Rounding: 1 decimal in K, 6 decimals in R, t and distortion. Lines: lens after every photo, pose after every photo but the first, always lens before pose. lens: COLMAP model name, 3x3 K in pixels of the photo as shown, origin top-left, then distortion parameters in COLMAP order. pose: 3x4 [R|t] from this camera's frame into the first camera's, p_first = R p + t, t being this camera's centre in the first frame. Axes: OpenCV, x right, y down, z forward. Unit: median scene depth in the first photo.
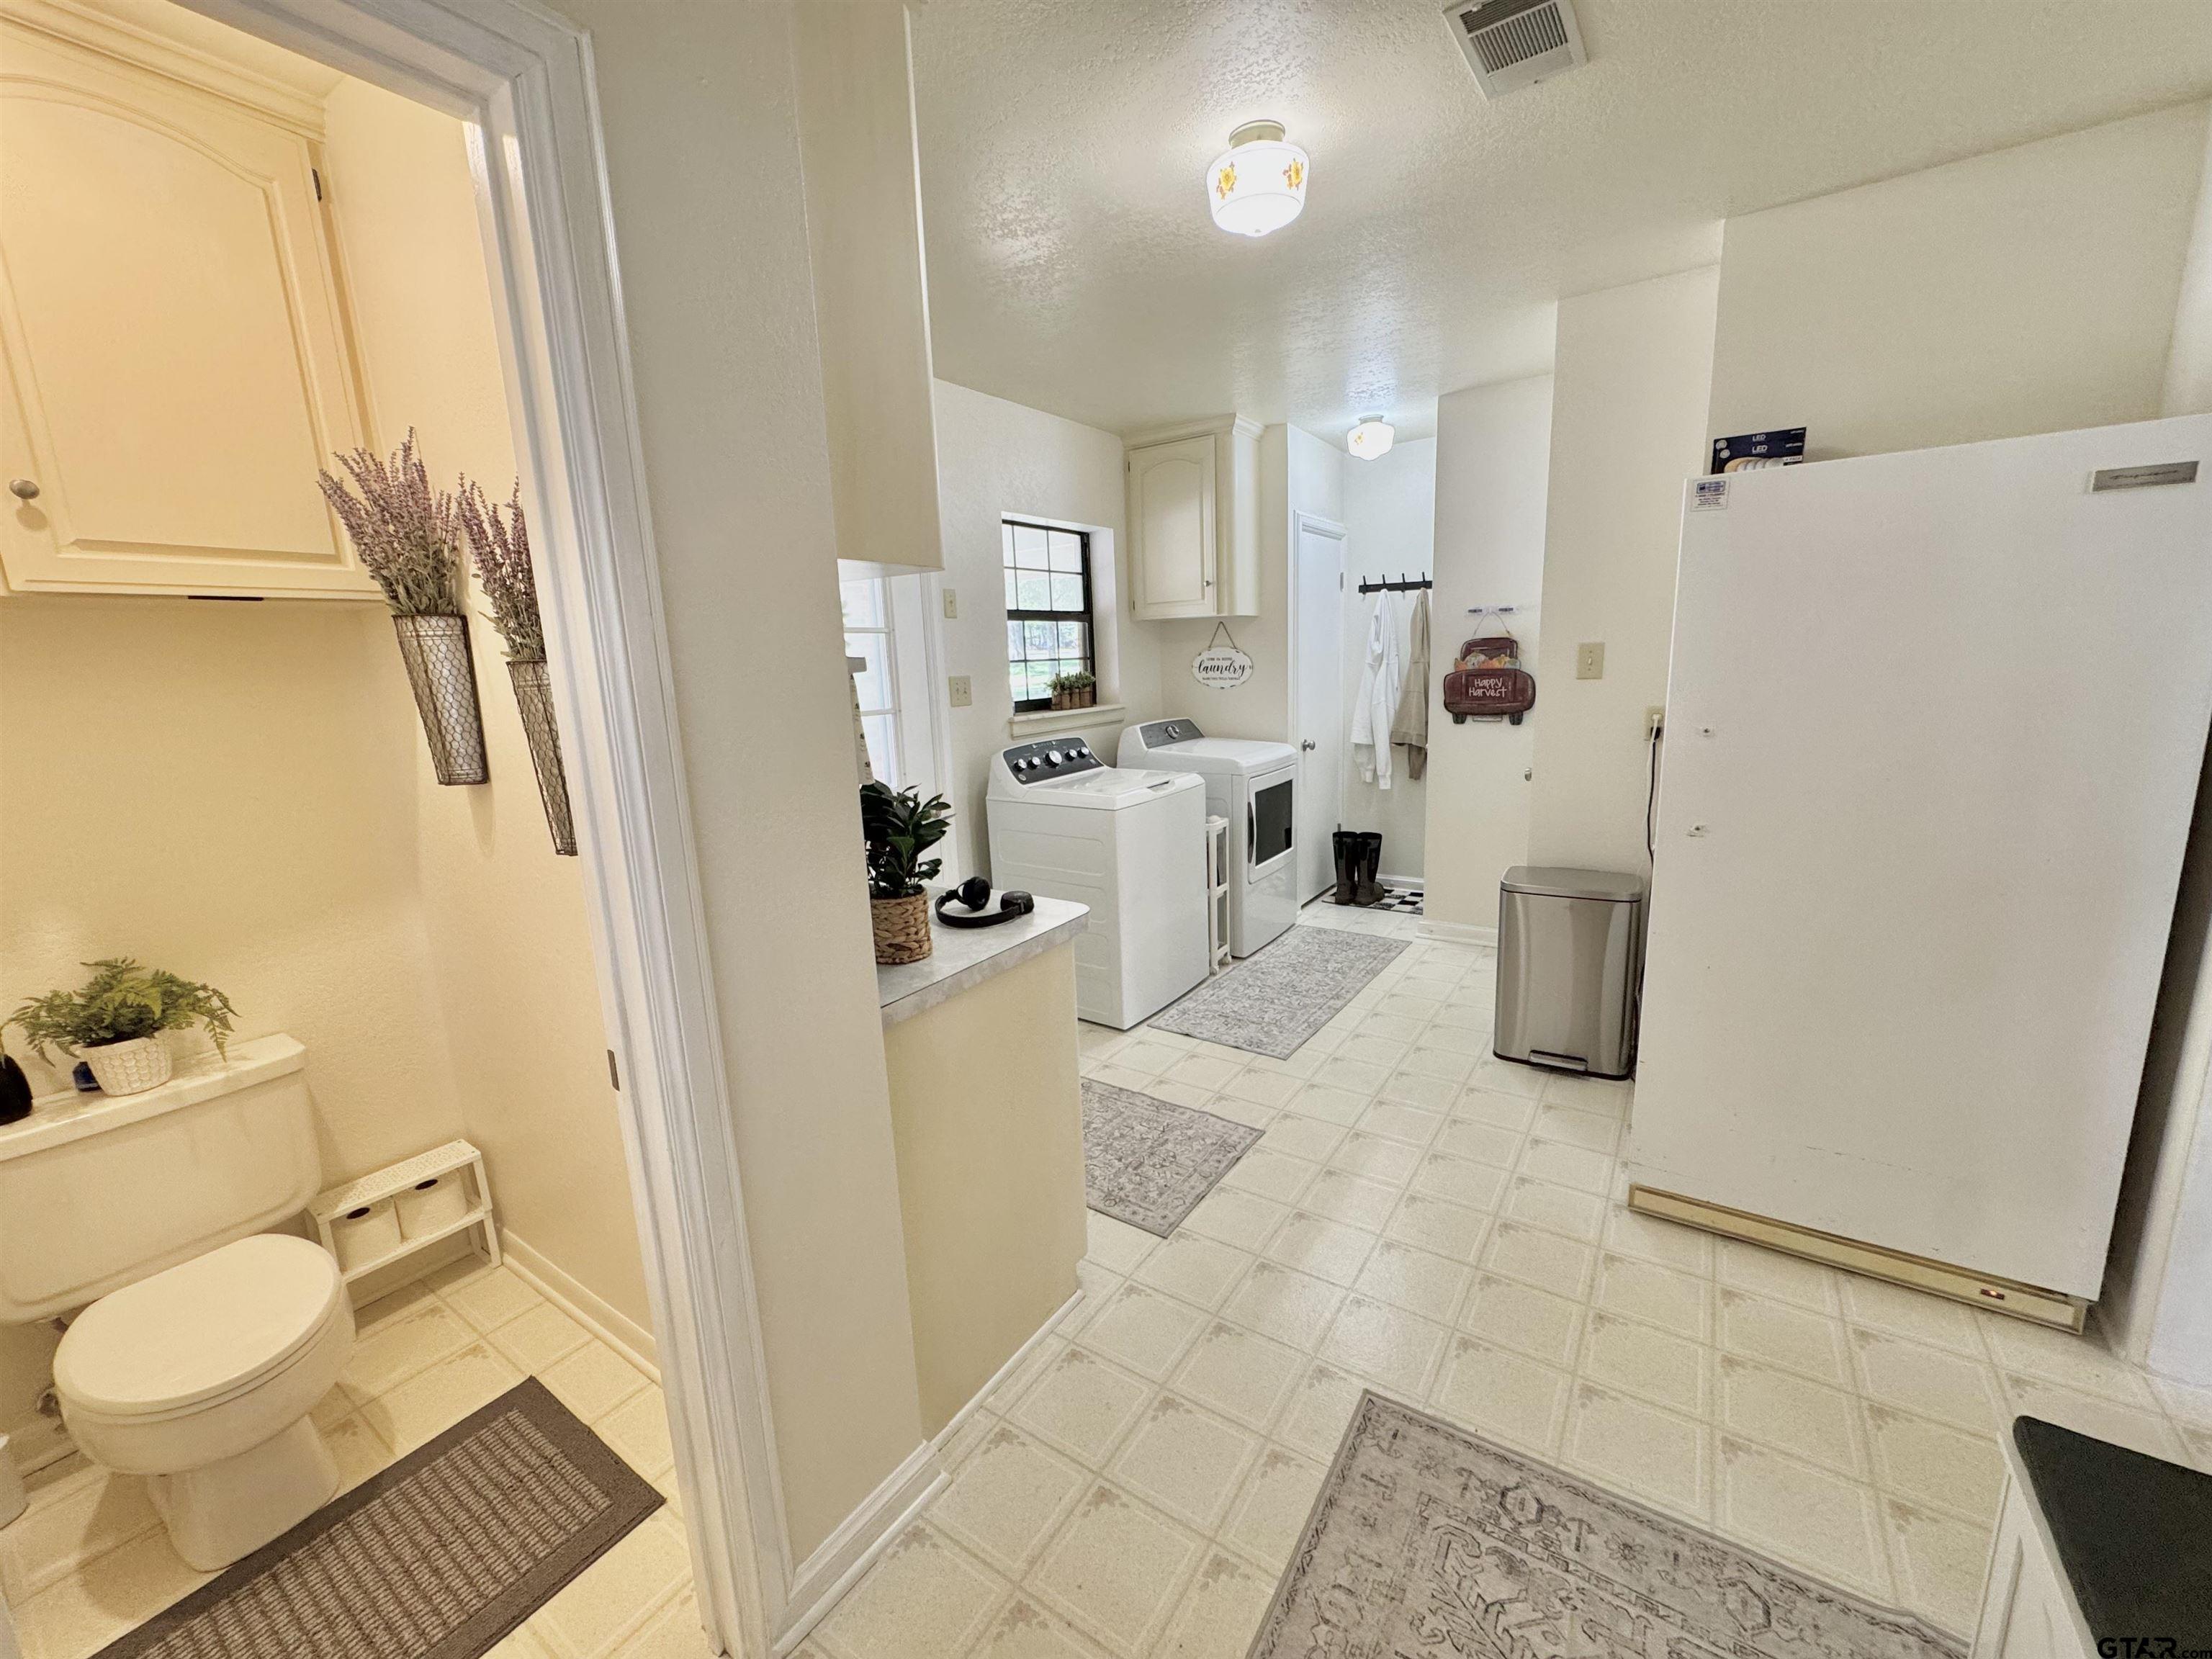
lens RADIAL K [[880.4, 0, 1101.7], [0, 880.4, 835.4], [0, 0, 1]] dist [-0.001368, 0.000512]
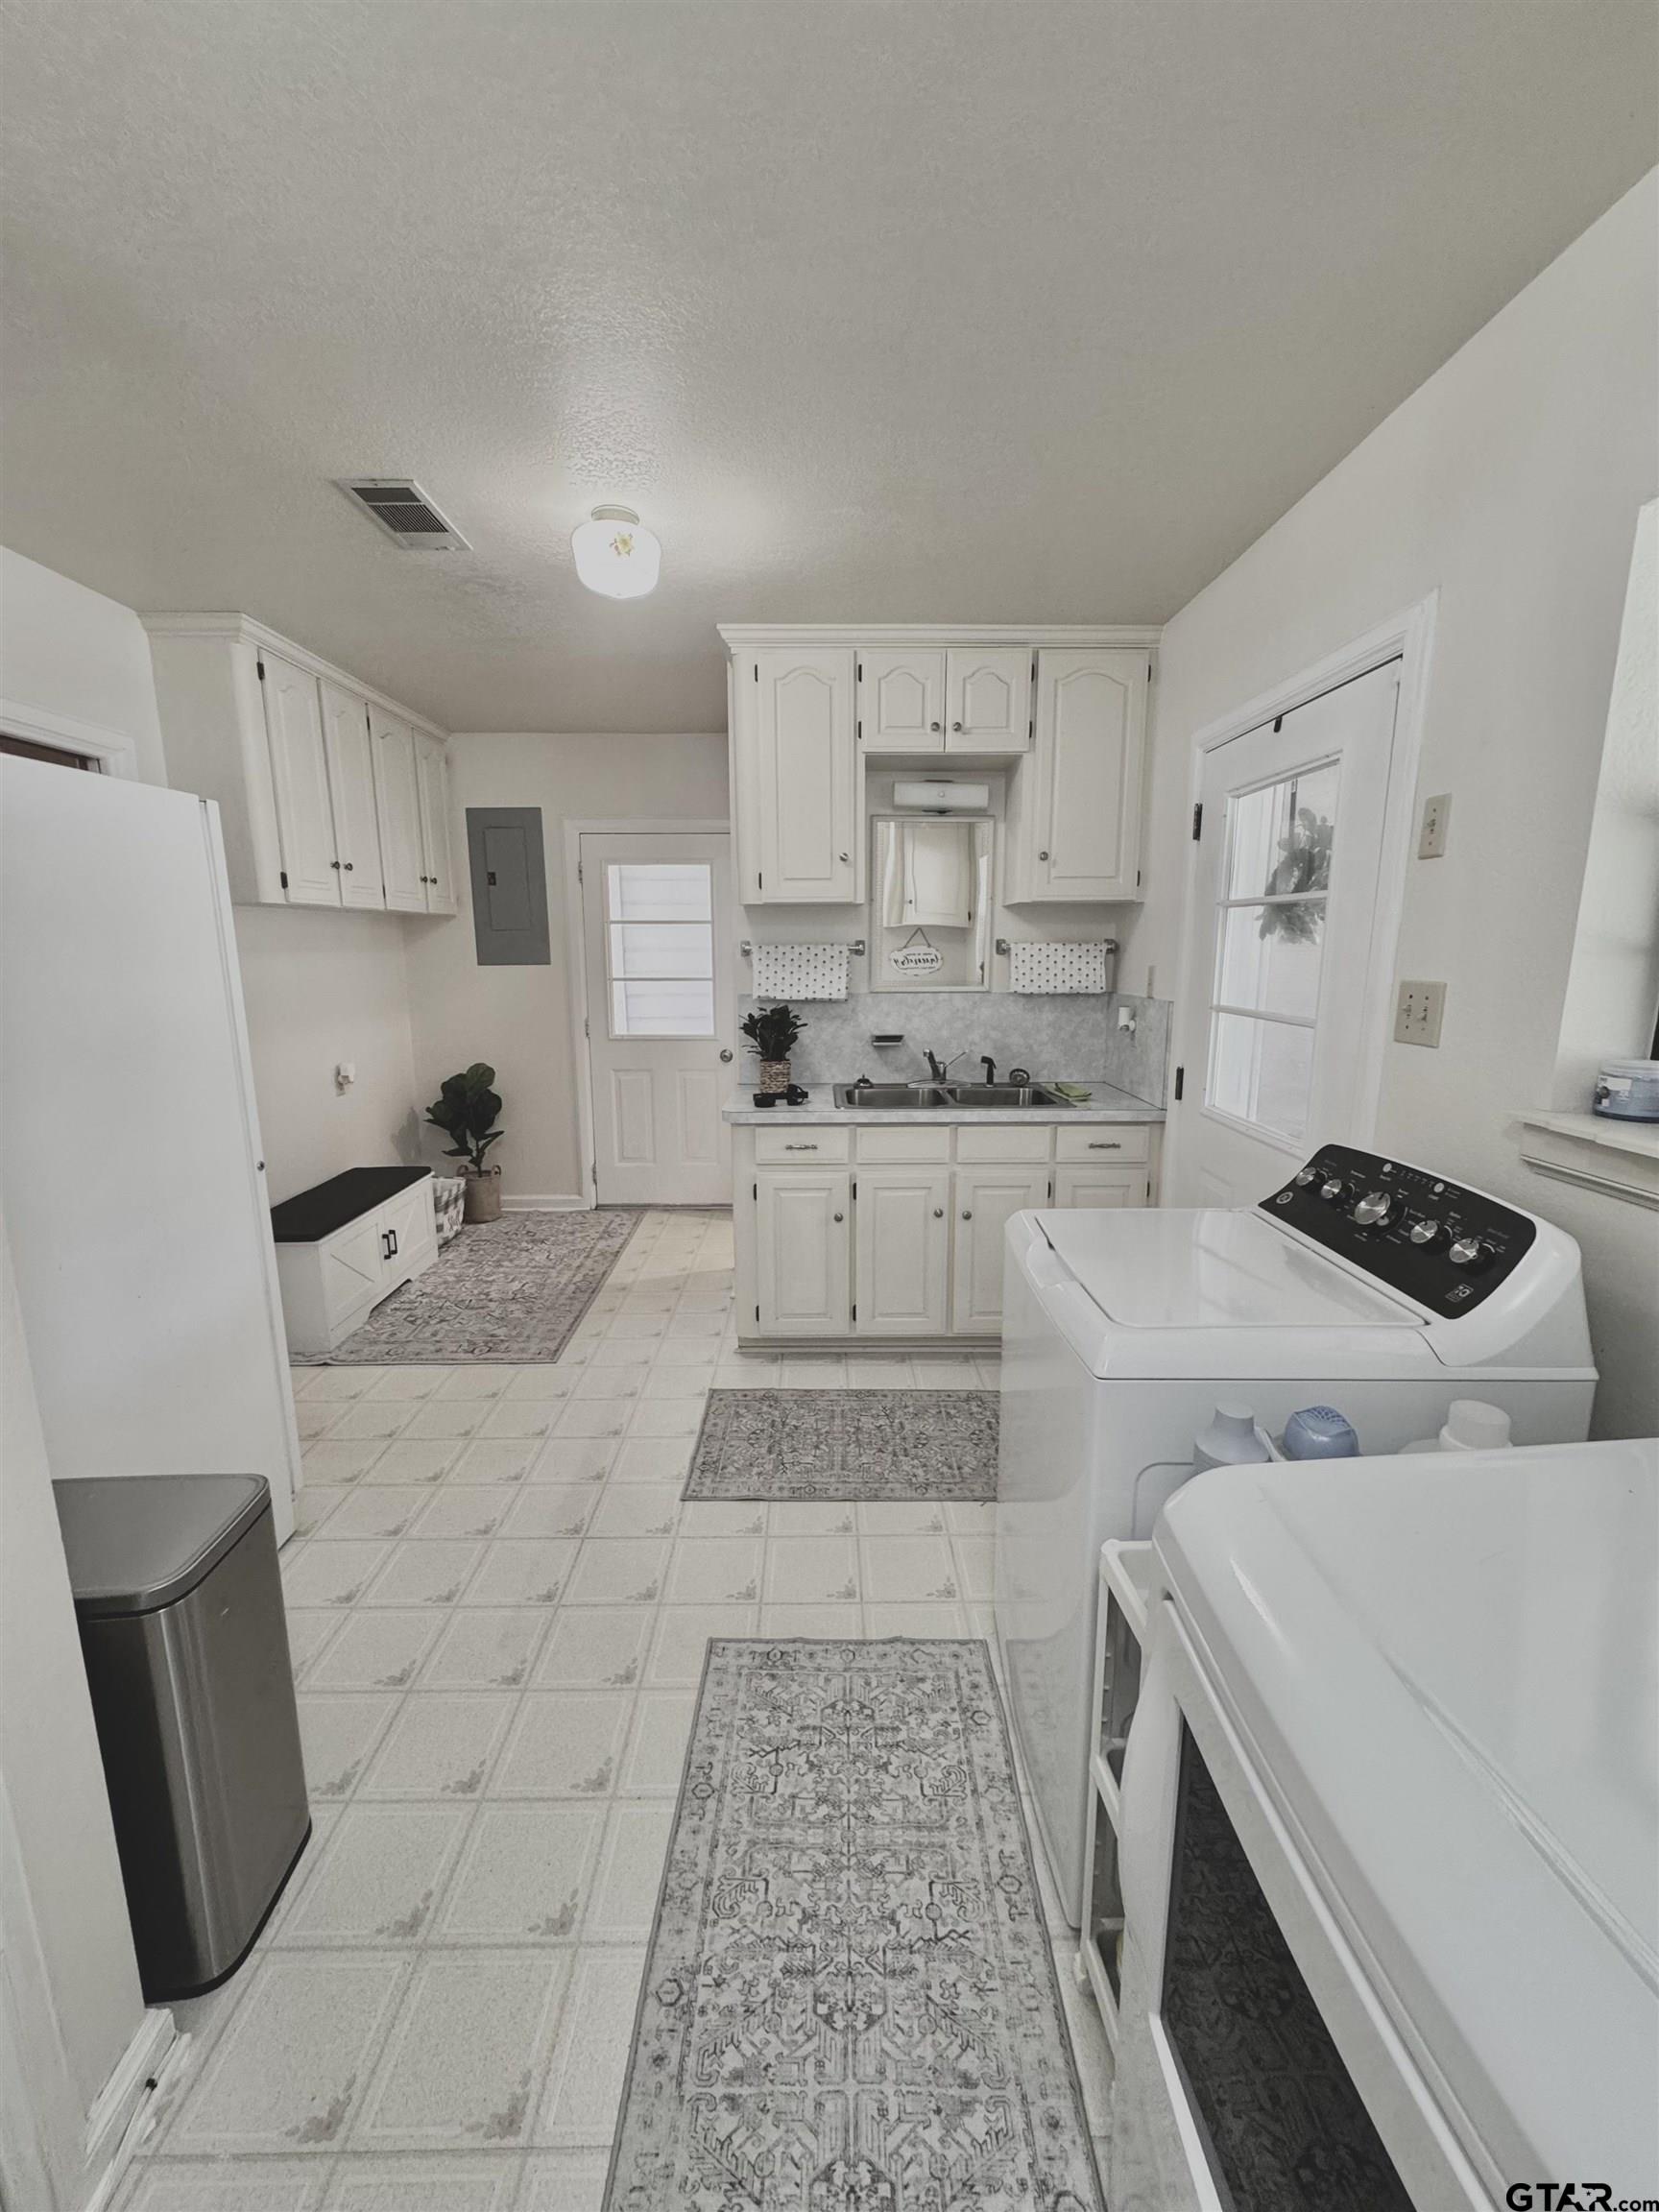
lens RADIAL K [[880.4, 0, 829.8], [0, 880.4, 1099.0], [0, 0, 1]] dist [-0.001368, 0.000512]
pose [[-0.818114, 0.150398, -0.555040, 0.541994], [-0.073425, 0.929974, 0.360218, -0.399453], [0.570349, 0.335453, -0.749782, 1.776523]]
